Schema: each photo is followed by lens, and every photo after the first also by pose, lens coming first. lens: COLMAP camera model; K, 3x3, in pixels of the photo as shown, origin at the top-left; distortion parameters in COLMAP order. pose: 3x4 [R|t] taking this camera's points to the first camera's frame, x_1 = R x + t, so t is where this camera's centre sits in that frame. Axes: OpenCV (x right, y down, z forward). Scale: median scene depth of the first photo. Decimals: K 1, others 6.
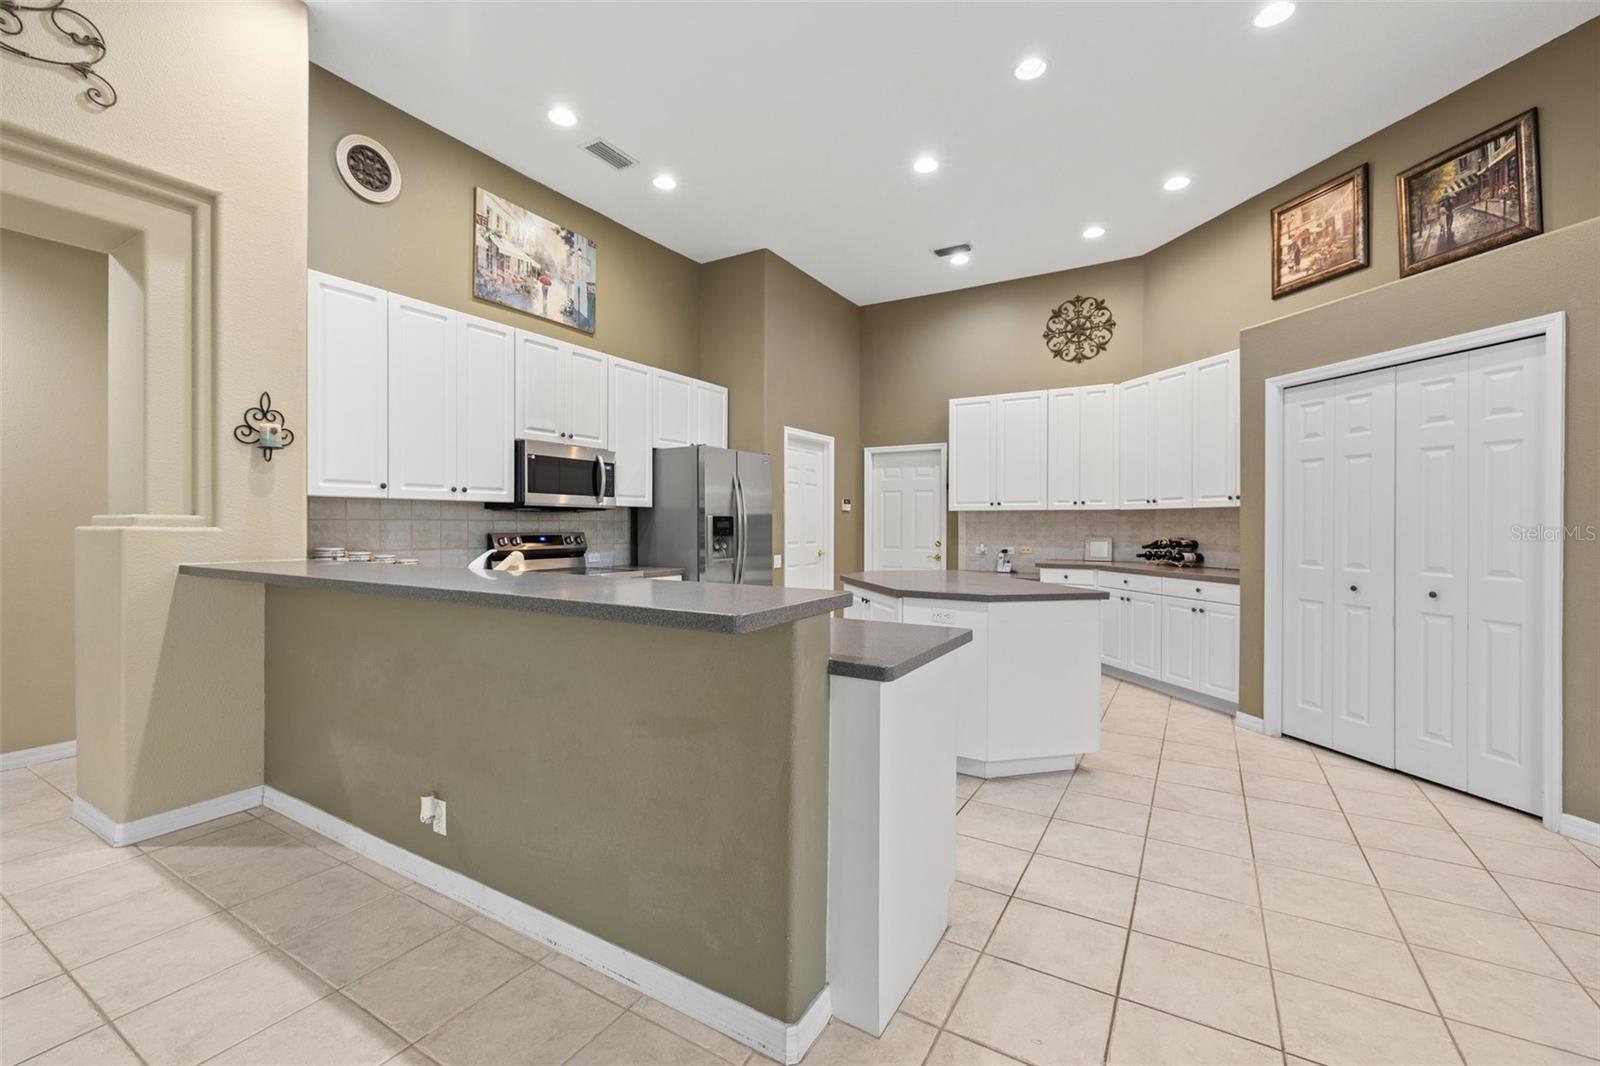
lens RADIAL K [[671.8, 0, 794.9], [0, 671.8, 525.3], [0, 0, 1]] dist [-0.001841, -0.000074]
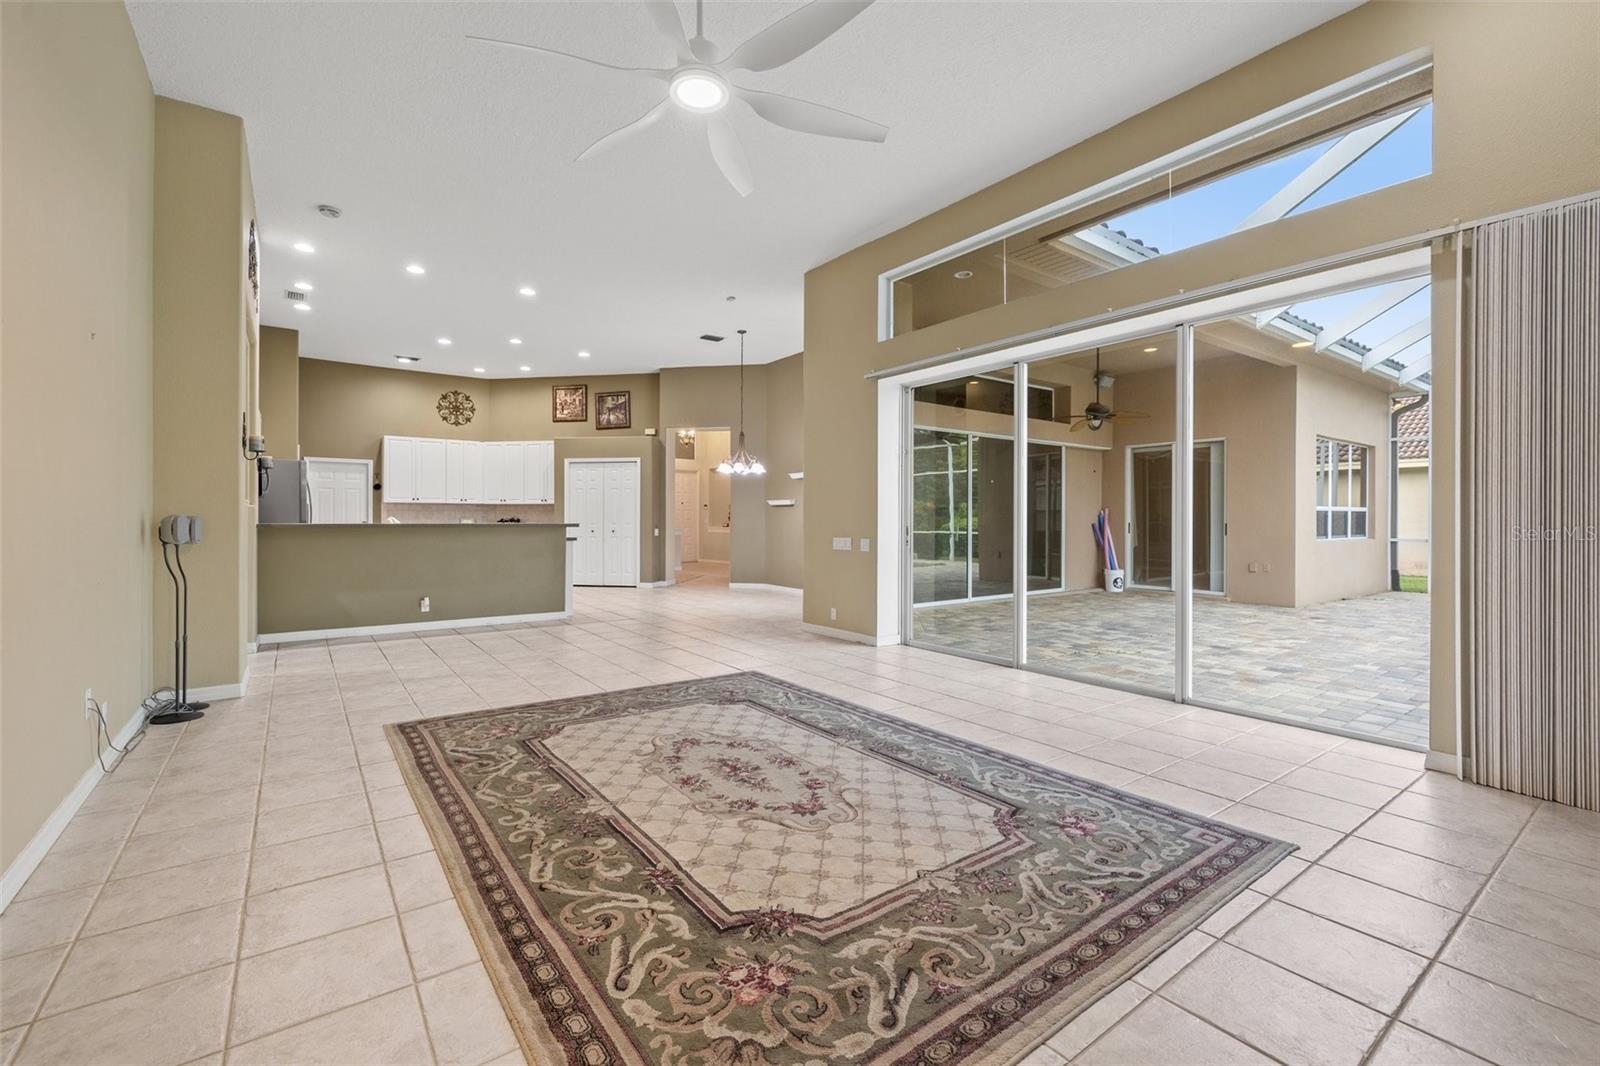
lens RADIAL K [[680.3, 0, 783.7], [0, 680.3, 518.6], [0, 0, 1]] dist [0.001093, 0.000121]
pose [[0.390284, -0.000673, 0.920694, -1.185010], [0.000823, 1.000000, 0.000382, 0.023777], [-0.920694, 0.000608, 0.390285, -0.721403]]
